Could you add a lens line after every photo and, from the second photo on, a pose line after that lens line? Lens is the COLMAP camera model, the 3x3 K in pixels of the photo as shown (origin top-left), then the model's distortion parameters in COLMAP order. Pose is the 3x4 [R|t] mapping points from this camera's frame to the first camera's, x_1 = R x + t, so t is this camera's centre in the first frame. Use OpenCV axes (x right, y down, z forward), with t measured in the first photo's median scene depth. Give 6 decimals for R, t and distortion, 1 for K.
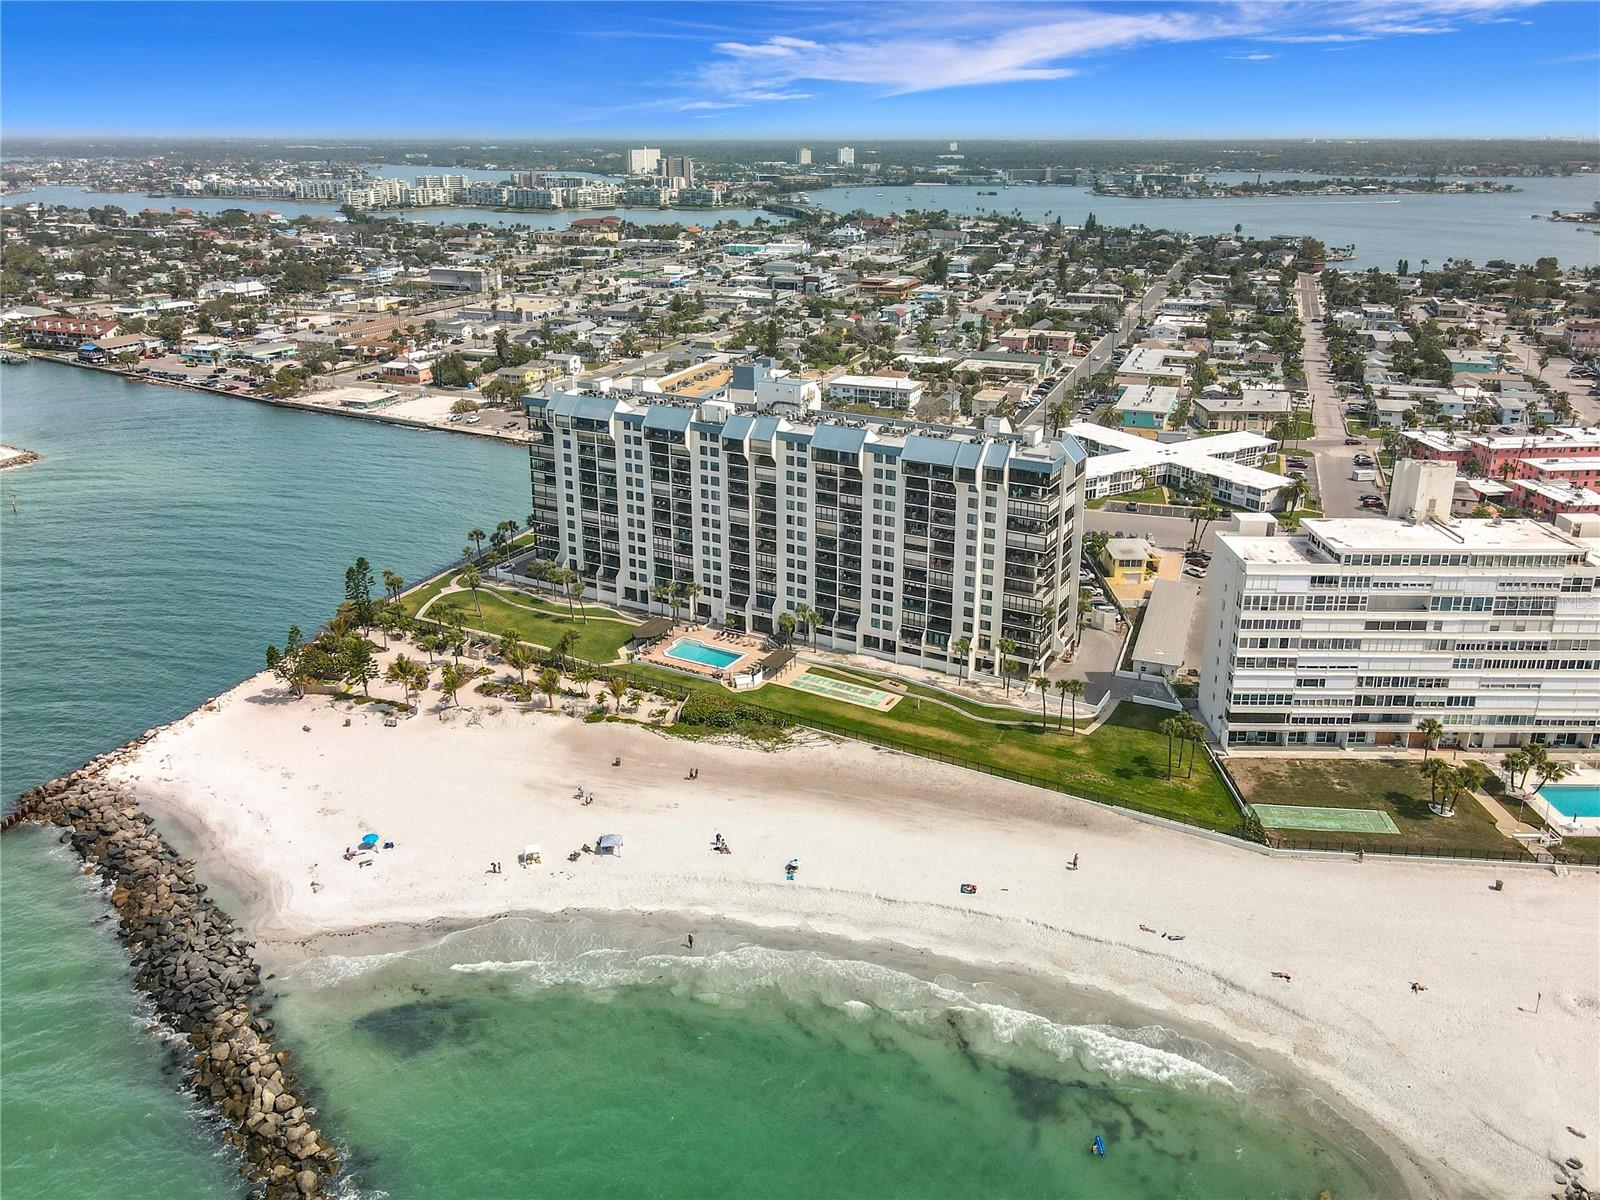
lens RADIAL K [[1237.8, 0, 801.0], [0, 1237.8, 541.3], [0, 0, 1]] dist [0.008965, 0.005392]
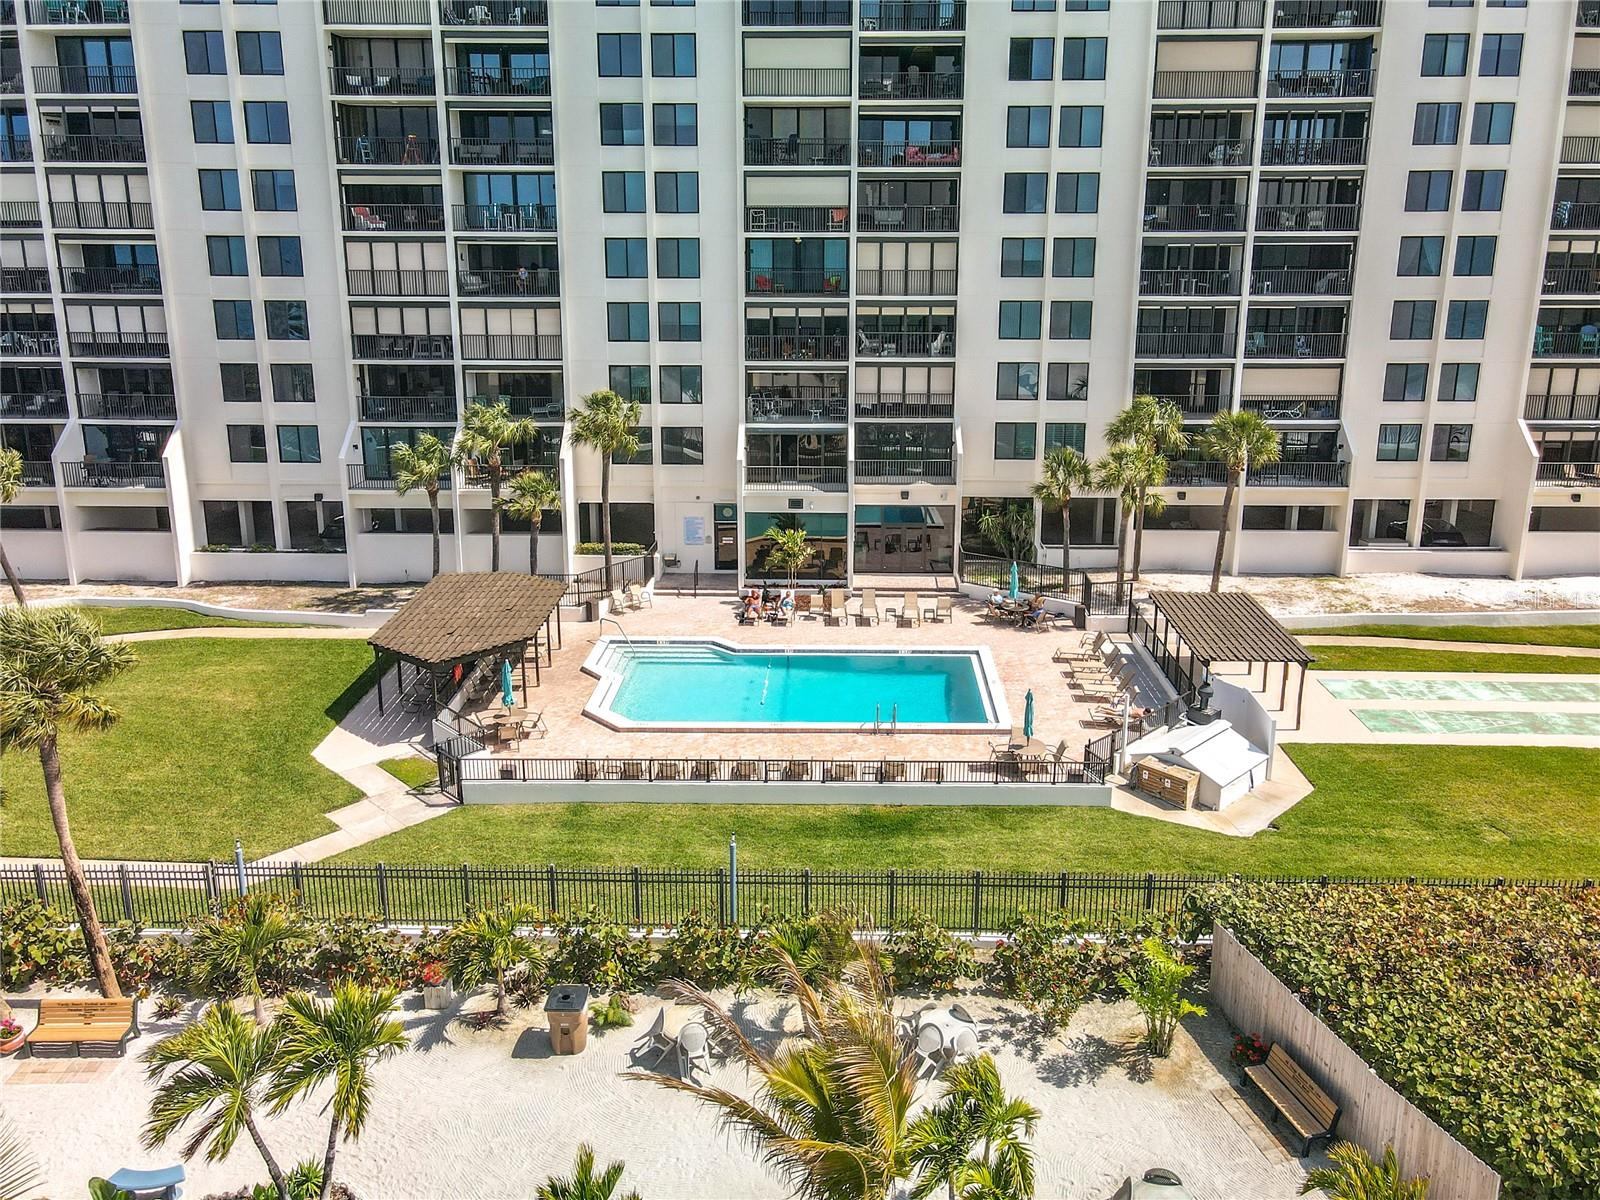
lens RADIAL K [[1213.3, 0, 829.2], [0, 1213.3, 515.5], [0, 0, 1]] dist [0.006061, 0.004256]
pose [[0.877791, -0.111414, 0.465907, -0.168631], [0.148482, 0.987958, -0.043492, 0.077141], [-0.455451, 0.107356, 0.883764, 0.860596]]
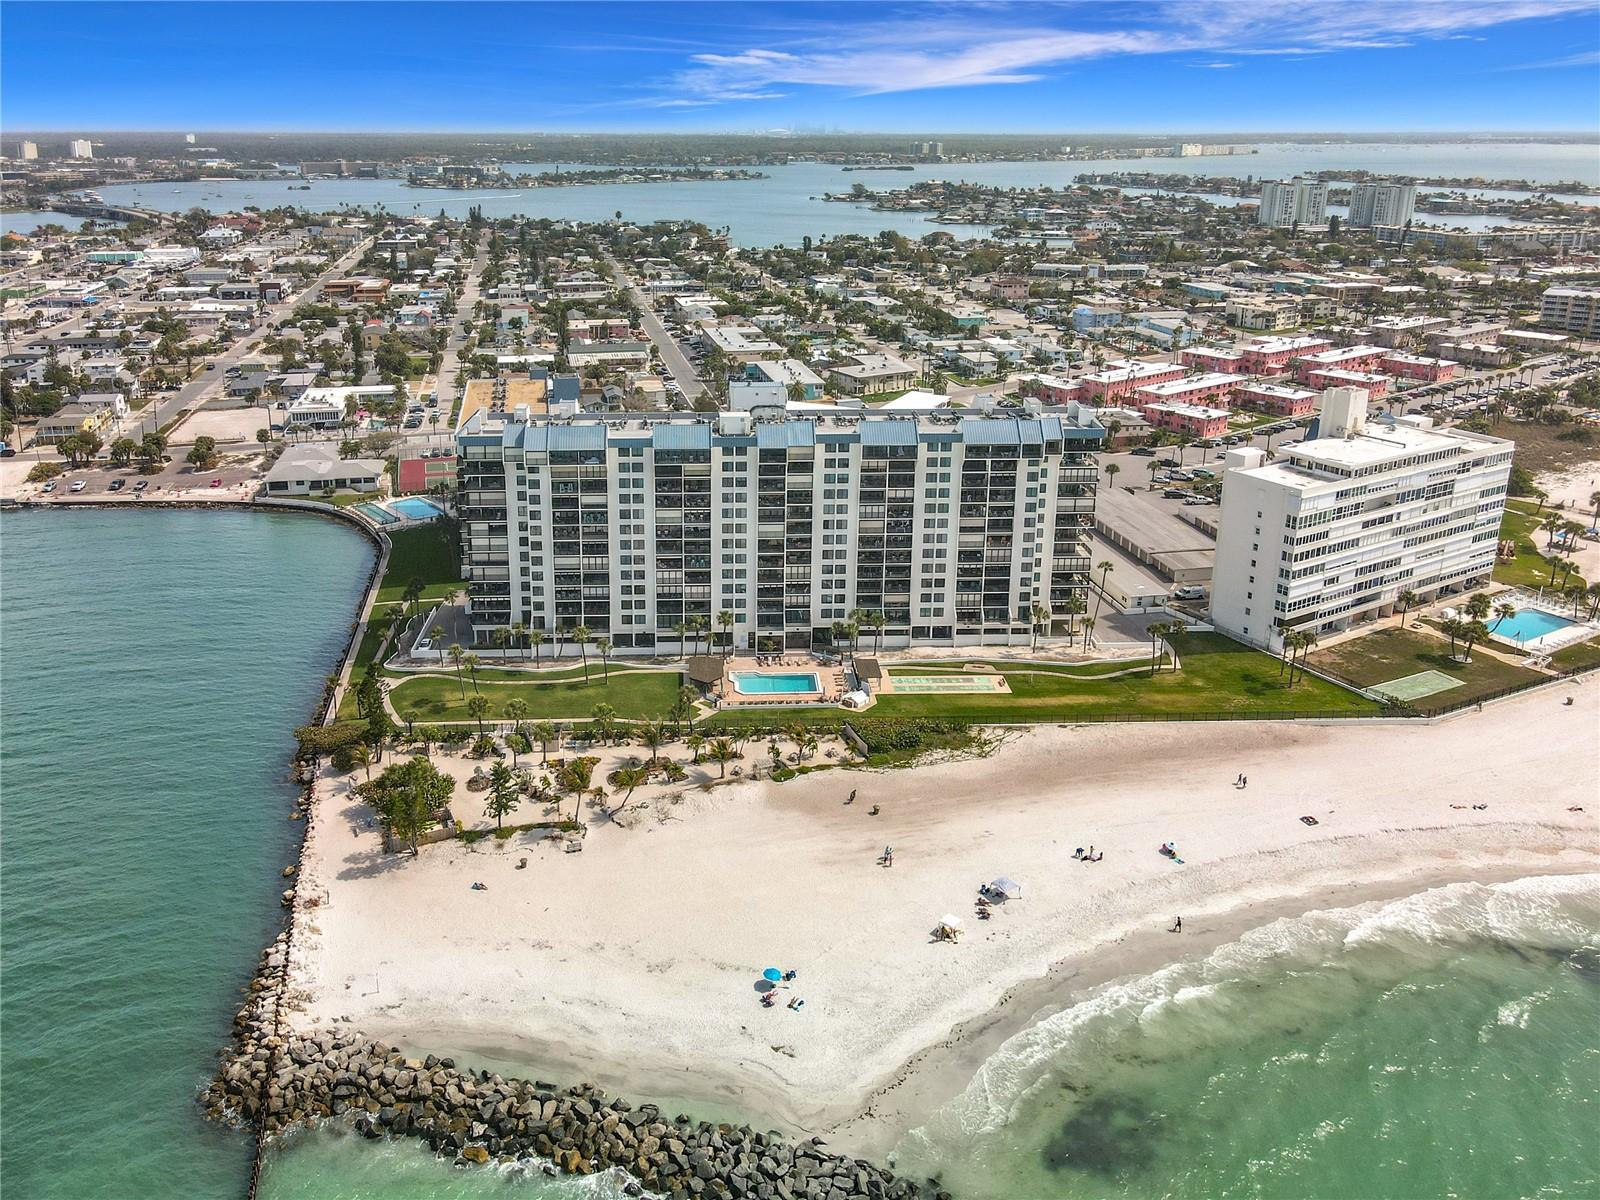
lens RADIAL K [[1224.4, 0, 762.4], [0, 1224.4, 480.5], [0, 0, 1]] dist [0.001172, 0.003952]
pose [[0.850722, -0.145666, 0.505028, -0.550984], [0.164460, 0.986356, 0.007463, -0.069643], [-0.499224, 0.076707, 0.863071, 0.214459]]
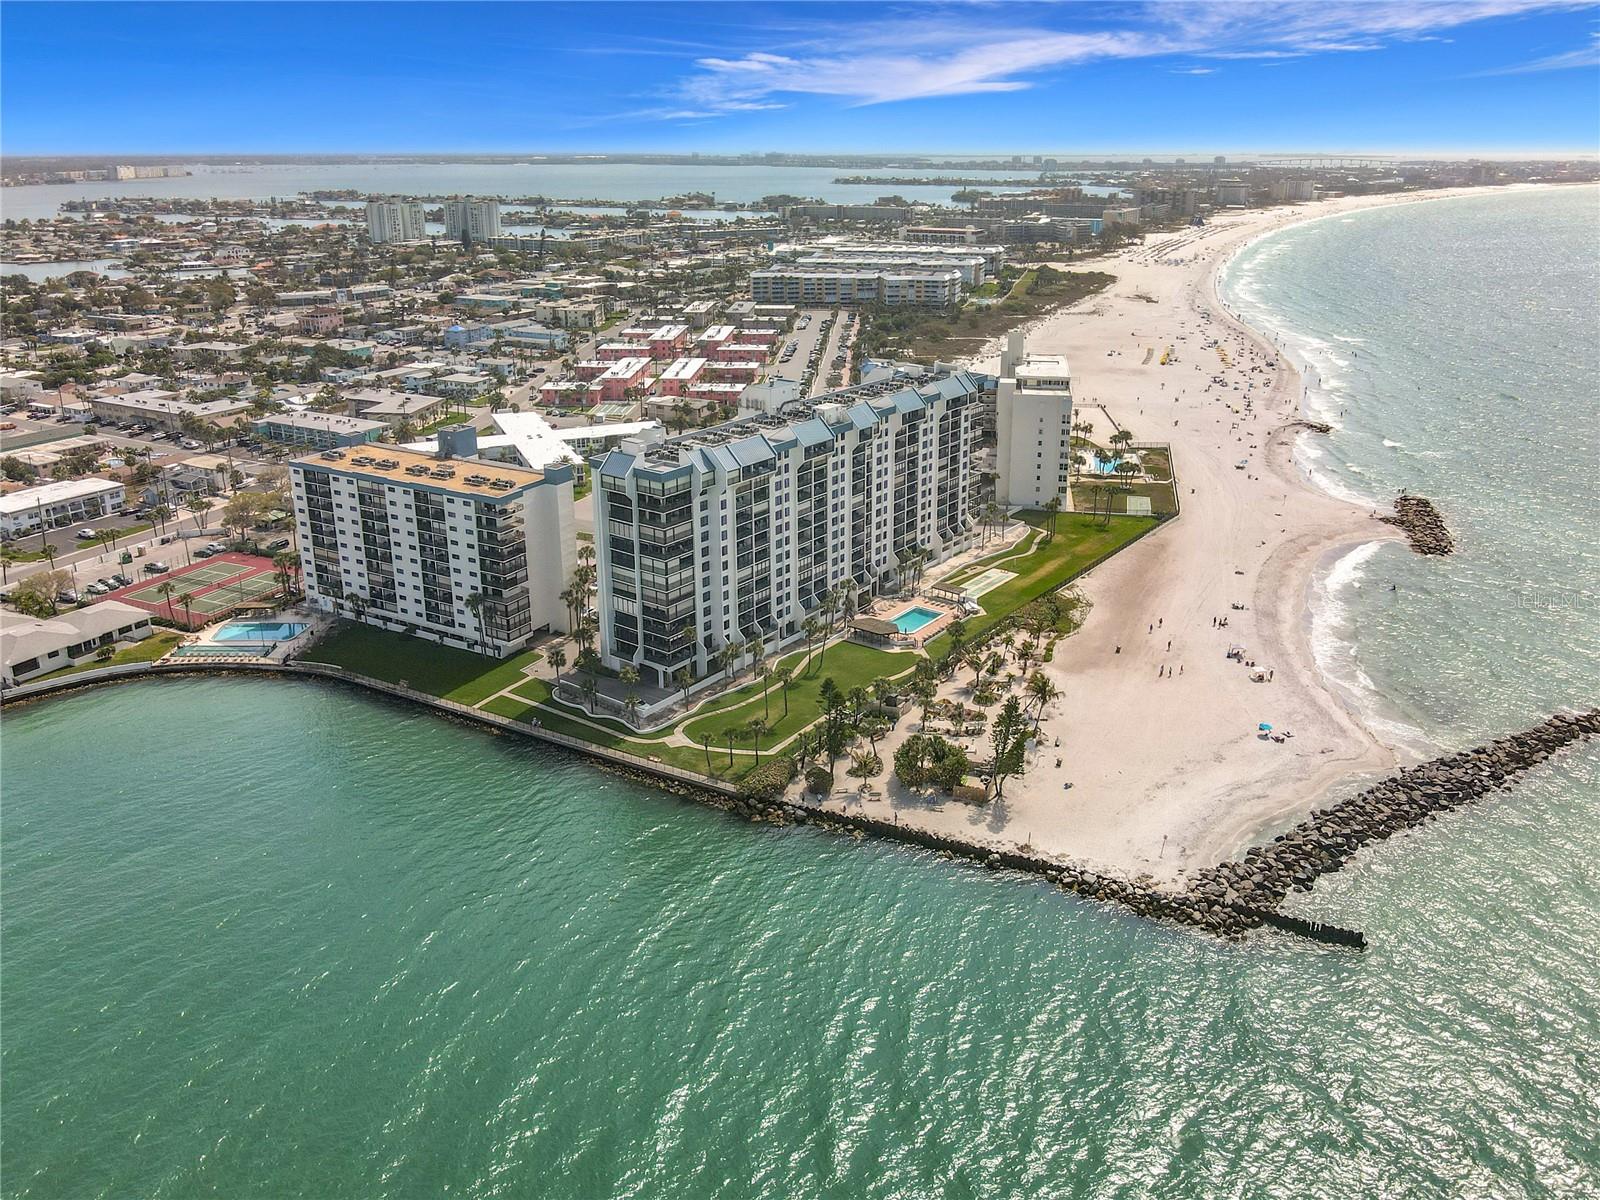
lens RADIAL K [[1192.2, 0, 798.1], [0, 1192.2, 611.2], [0, 0, 1]] dist [0.008409, 0.005383]
pose [[0.137167, -0.362704, 0.921754, -1.124235], [0.317819, 0.897466, 0.305852, -0.287490], [-0.938177, 0.250999, 0.238377, 0.877688]]
